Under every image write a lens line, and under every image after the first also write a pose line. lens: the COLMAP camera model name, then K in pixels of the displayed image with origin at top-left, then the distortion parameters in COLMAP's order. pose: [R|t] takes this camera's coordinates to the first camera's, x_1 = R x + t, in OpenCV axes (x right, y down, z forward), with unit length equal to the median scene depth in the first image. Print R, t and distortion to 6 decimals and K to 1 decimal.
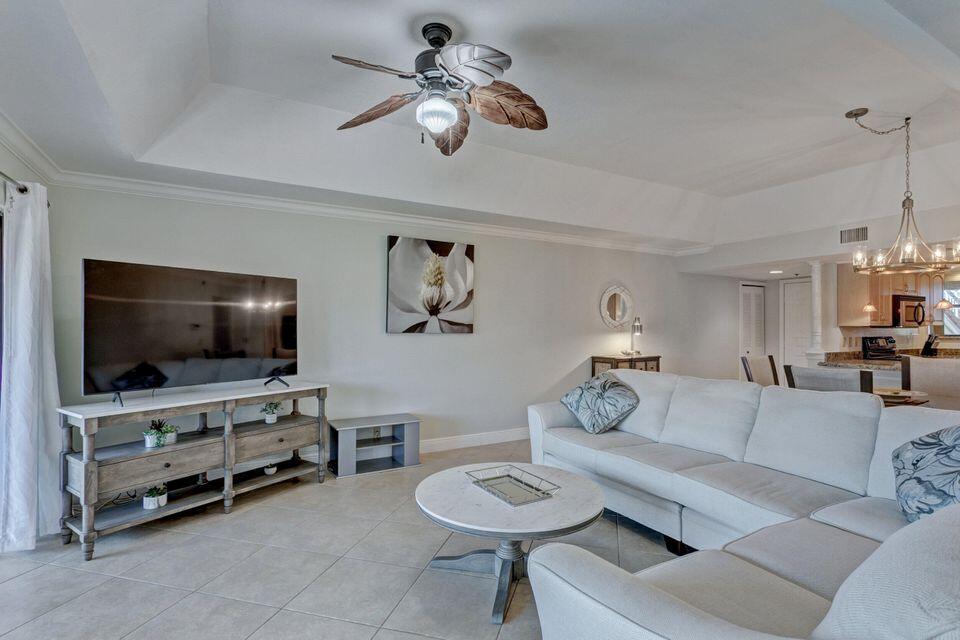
lens RADIAL K [[465.8, 0, 484.4], [0, 465.8, 329.2], [0, 0, 1]] dist [0.001030, 0.000062]
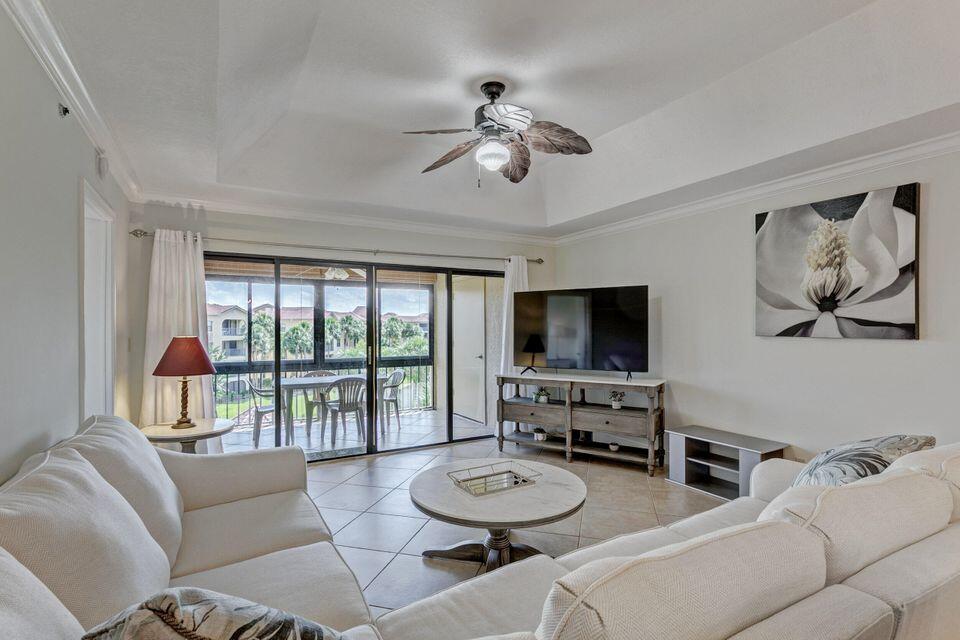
lens RADIAL K [[465.8, 0, 484.4], [0, 465.8, 329.2], [0, 0, 1]] dist [0.001030, 0.000062]
pose [[0.005554, 0.013172, -0.999898, 0.580103], [0.011583, 0.999845, 0.013236, -0.019023], [0.999917, -0.011655, 0.005401, 0.511463]]
